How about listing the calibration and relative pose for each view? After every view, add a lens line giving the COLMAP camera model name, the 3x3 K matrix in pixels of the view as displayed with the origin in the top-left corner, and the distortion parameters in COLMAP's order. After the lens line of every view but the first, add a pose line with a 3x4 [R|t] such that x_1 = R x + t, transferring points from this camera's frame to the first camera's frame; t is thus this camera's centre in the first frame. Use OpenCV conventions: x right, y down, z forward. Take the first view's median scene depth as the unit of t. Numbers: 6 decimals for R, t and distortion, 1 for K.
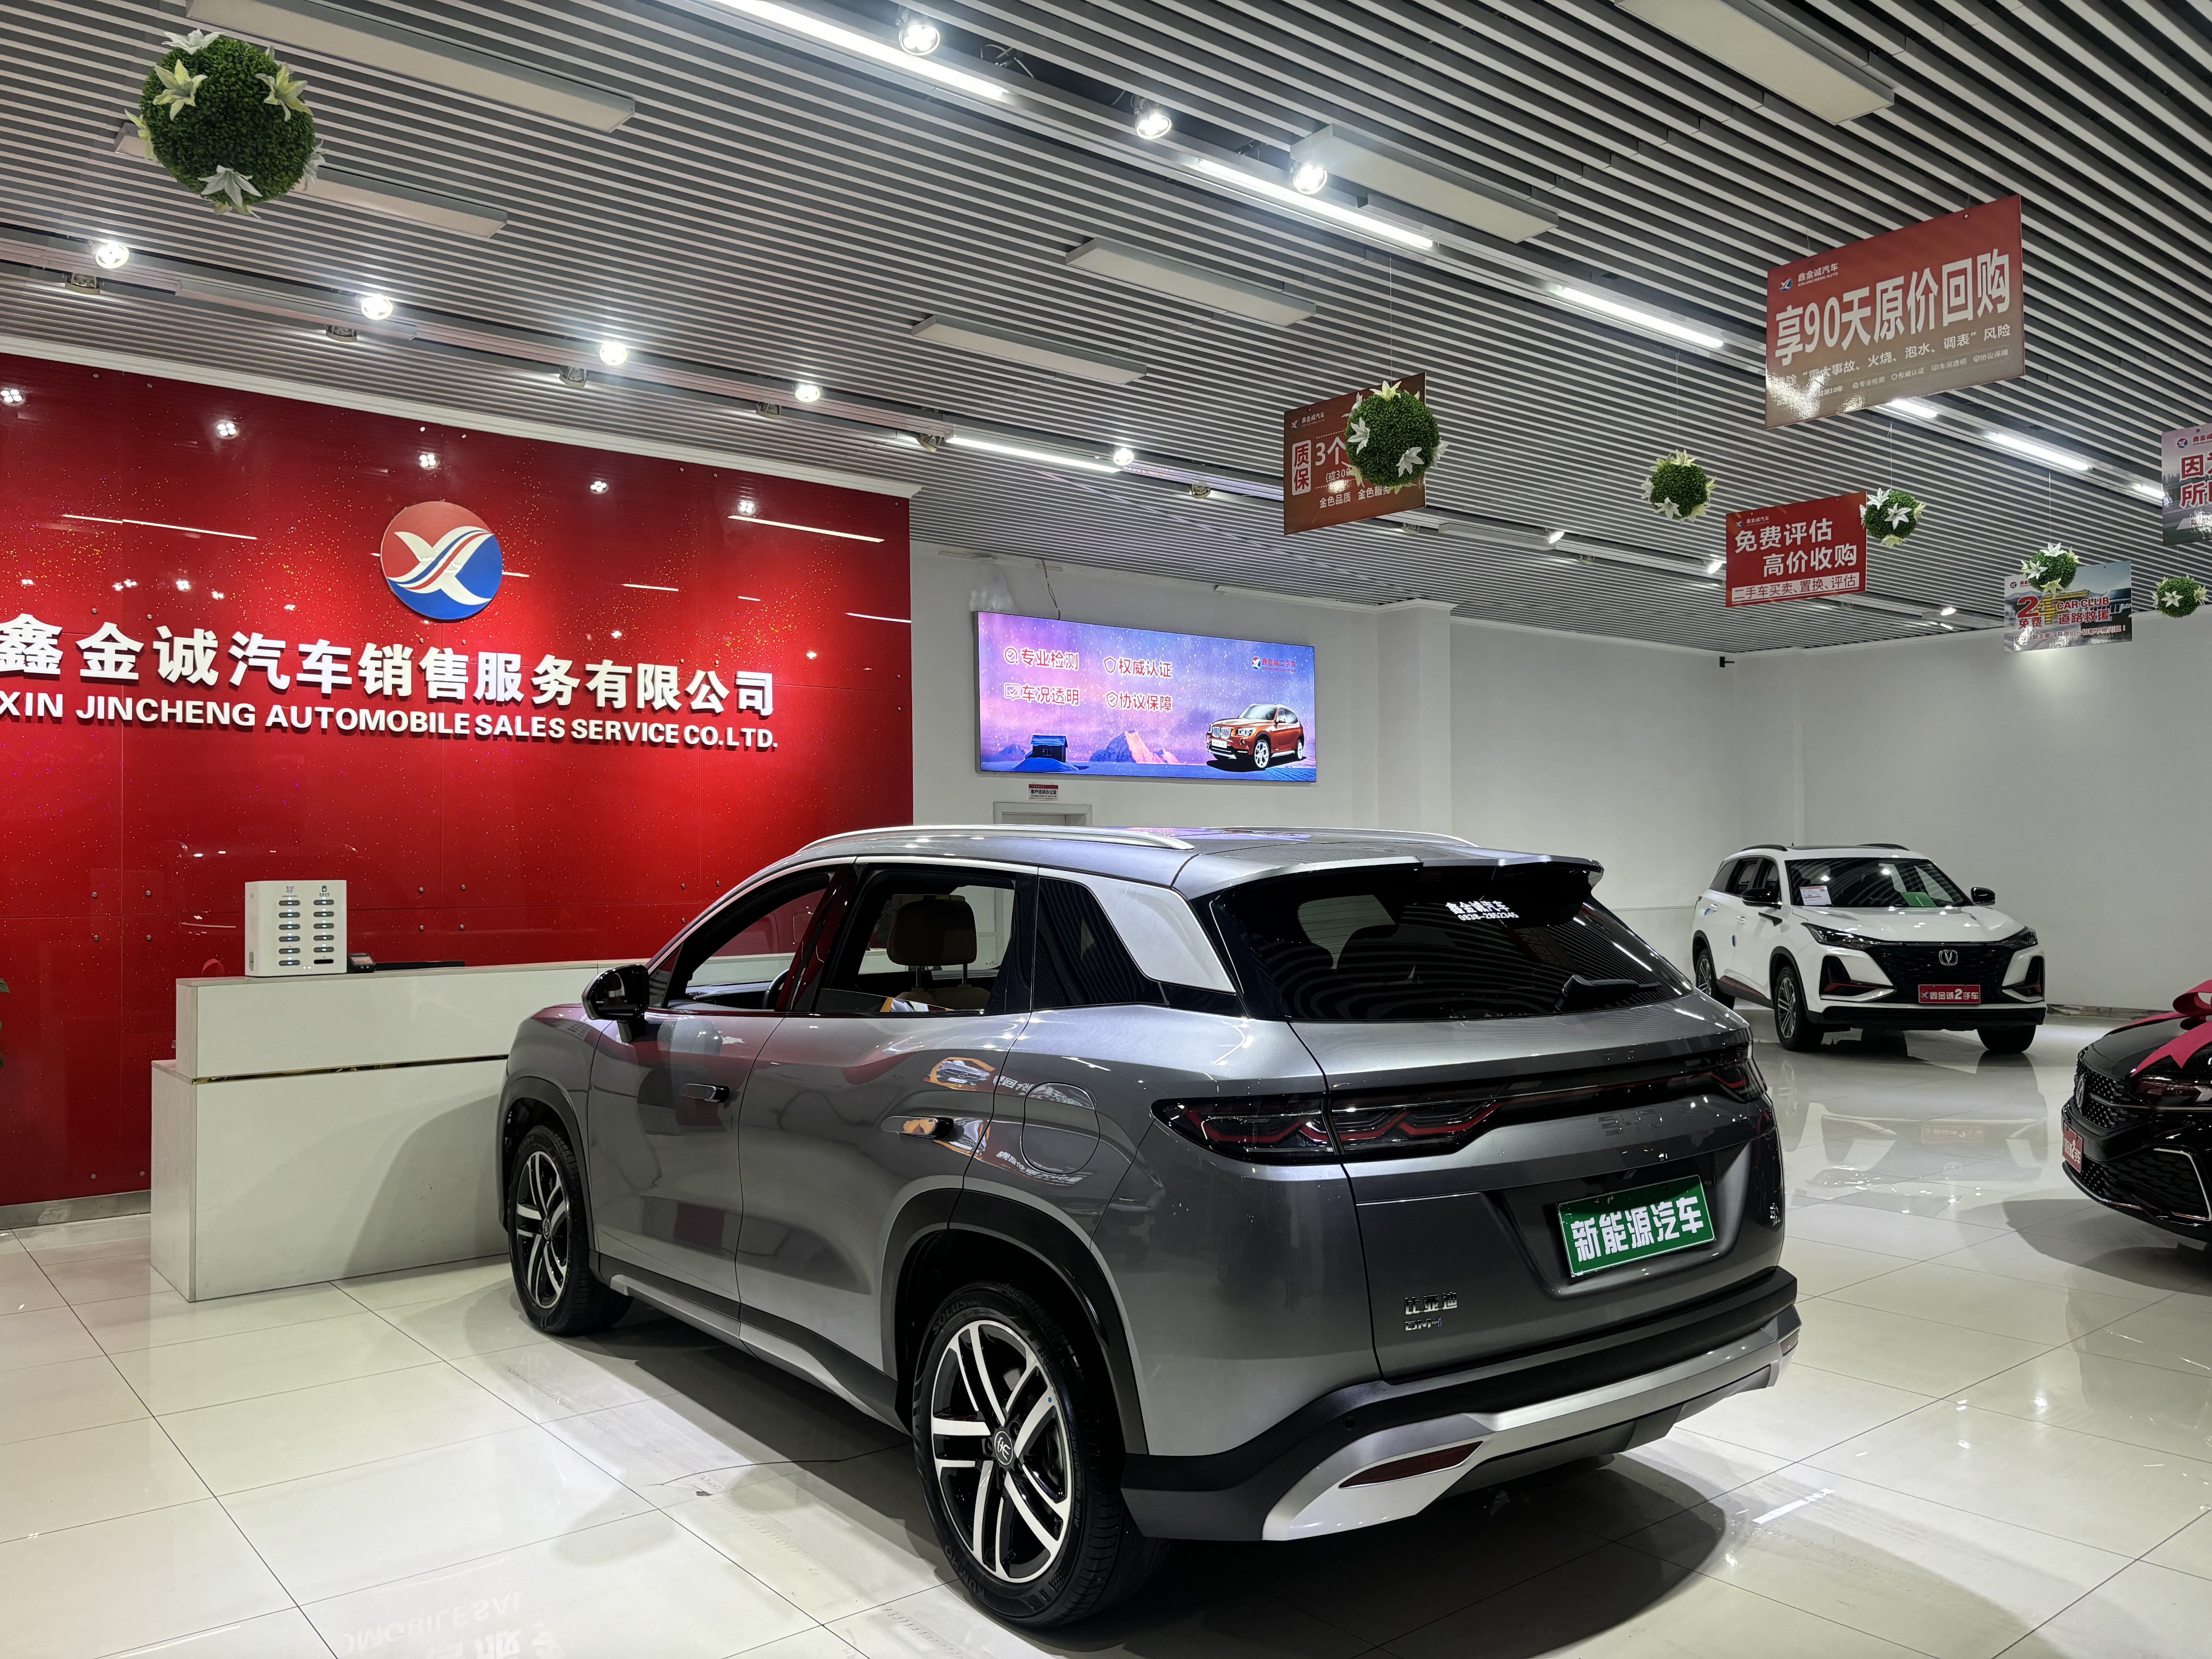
lens RADIAL K [[1667.8, 0, 1114.6], [0, 1667.8, 848.0], [0, 0, 1]] dist [0.052276, -0.067757]
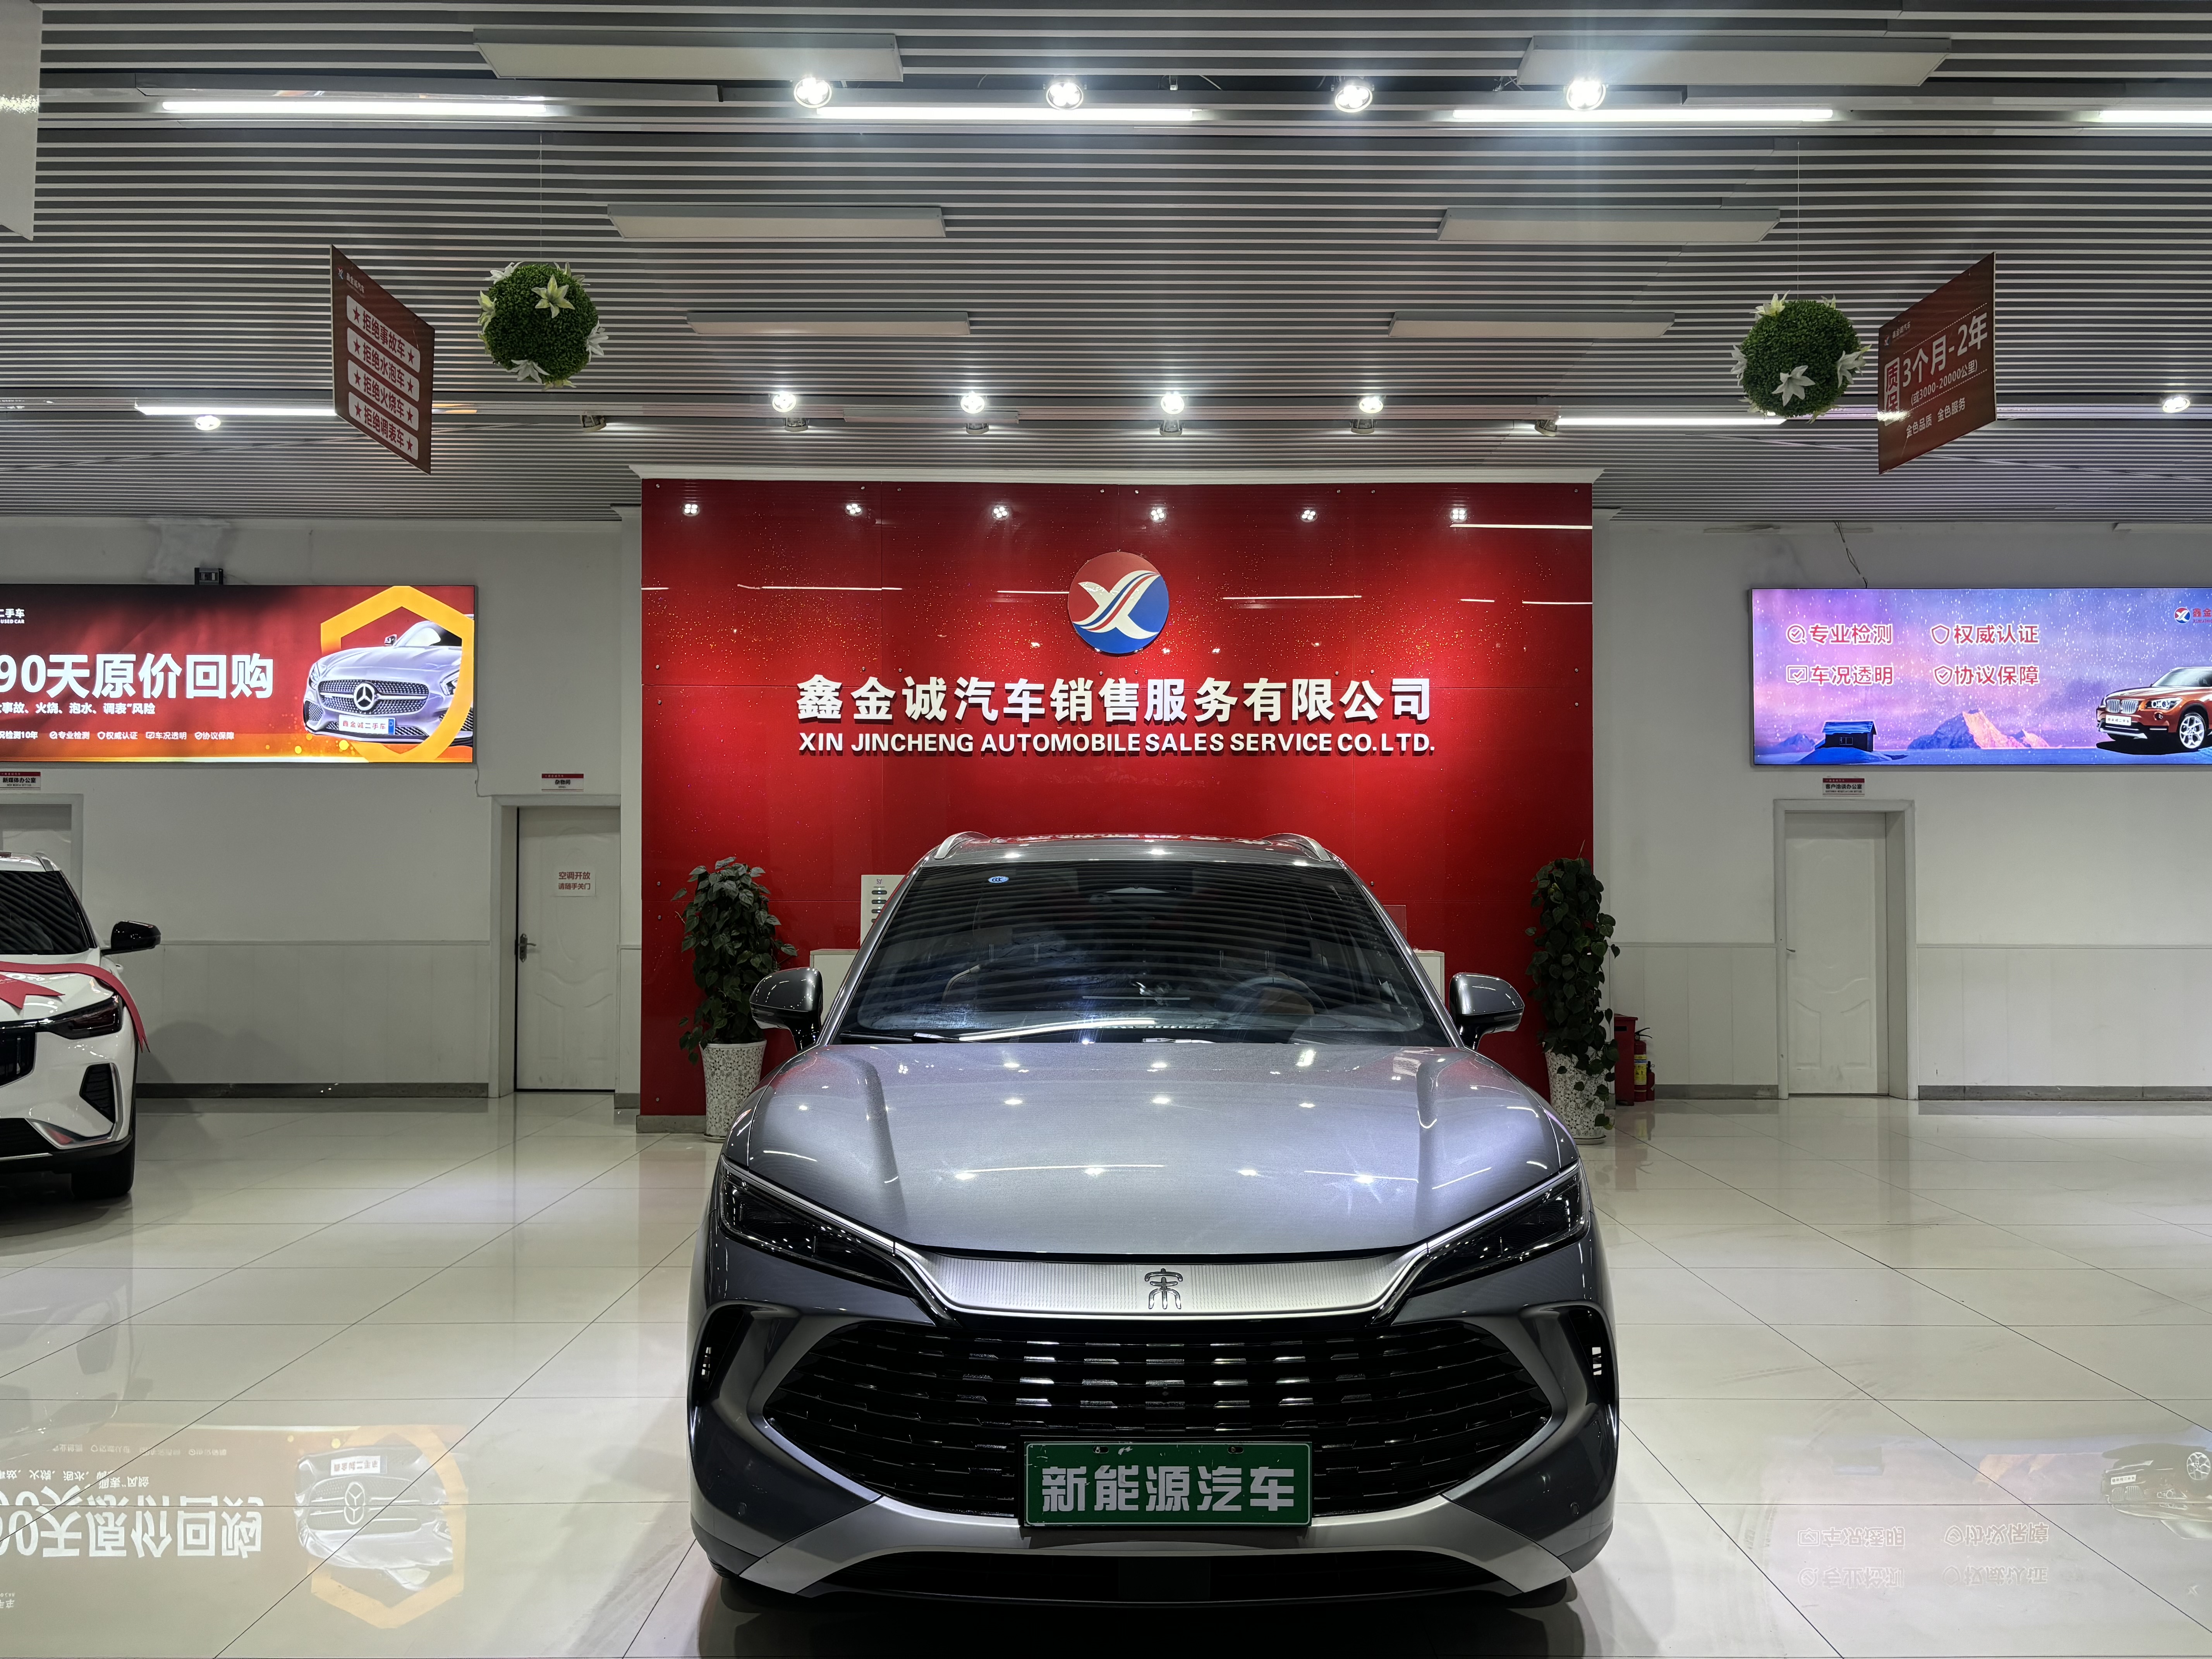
lens RADIAL K [[1656.3, 0, 1110.0], [0, 1656.3, 856.1], [0, 0, 1]] dist [0.093658, -0.107758]
pose [[0.776181, 0.004030, -0.630498, 0.313059], [-0.001122, 0.999987, 0.005011, -0.001104], [0.630510, -0.003182, 0.776175, 0.098976]]
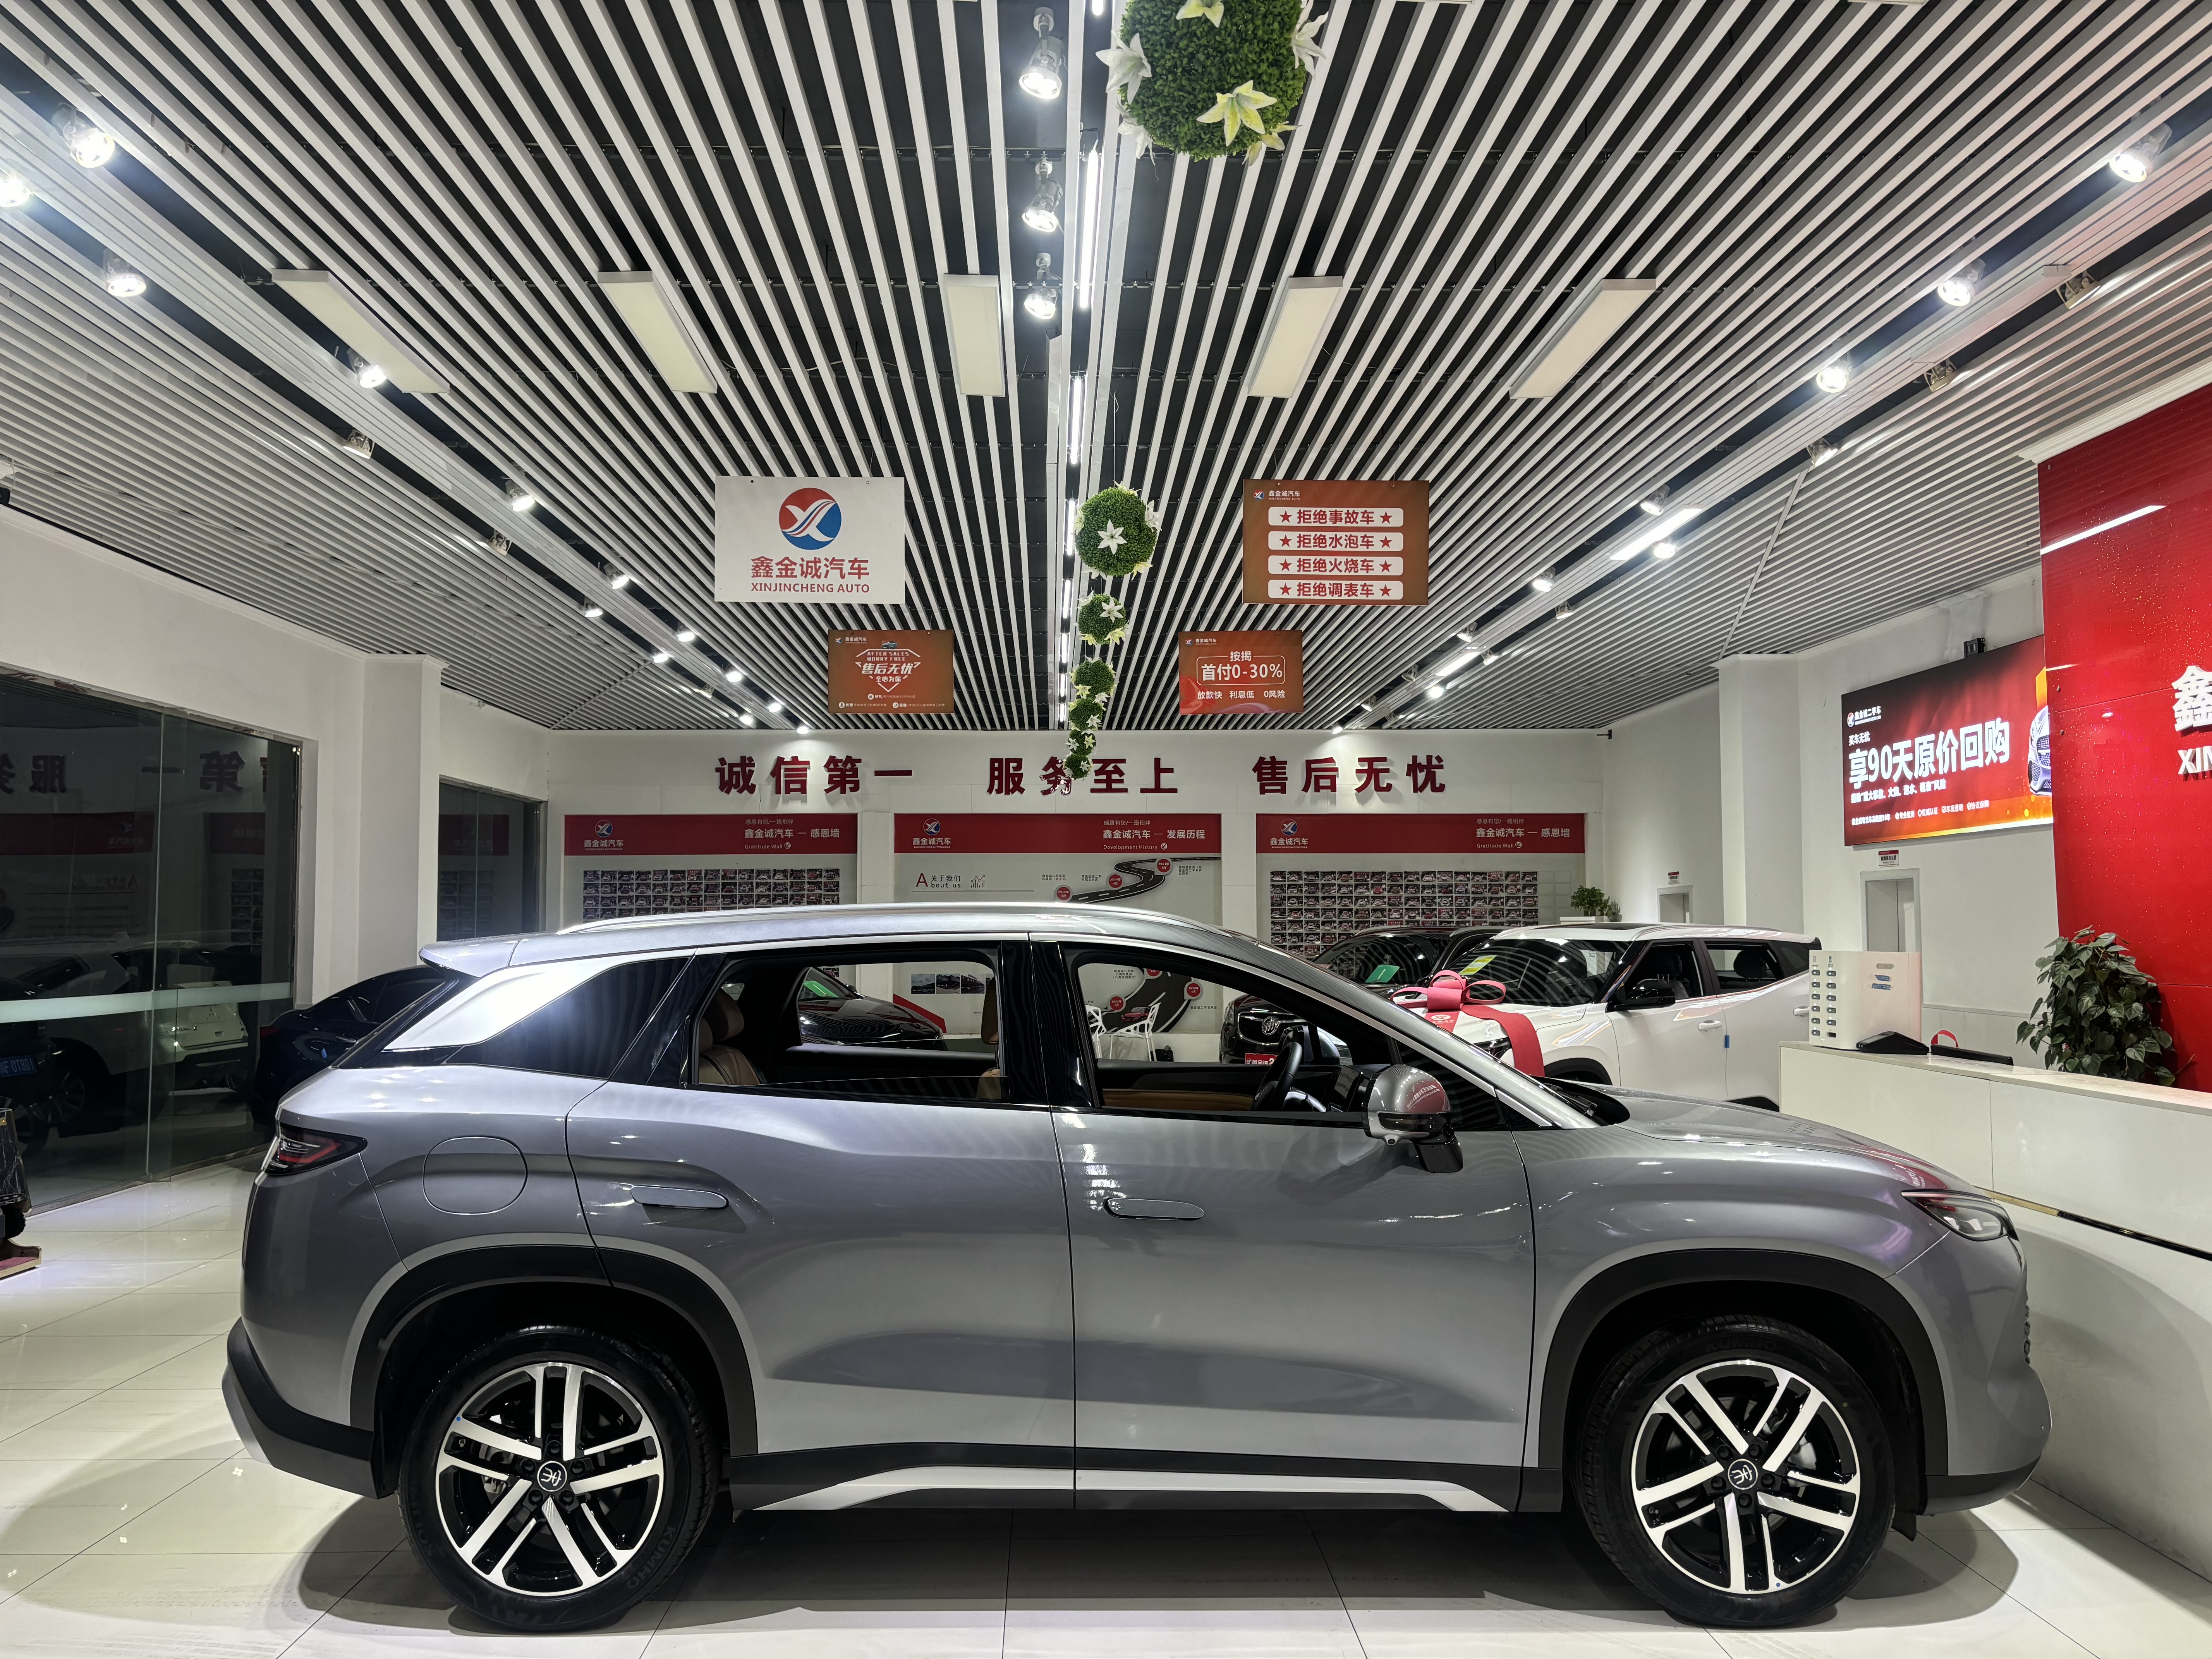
lens RADIAL K [[1654.7, 0, 1099.8], [0, 1654.7, 858.7], [0, 0, 1]] dist [0.065676, -0.072521]
pose [[-0.610651, -0.025436, -0.791491, 0.401304], [0.014575, 0.998954, -0.043349, 0.001447], [0.791766, -0.038007, -0.609641, 0.916542]]
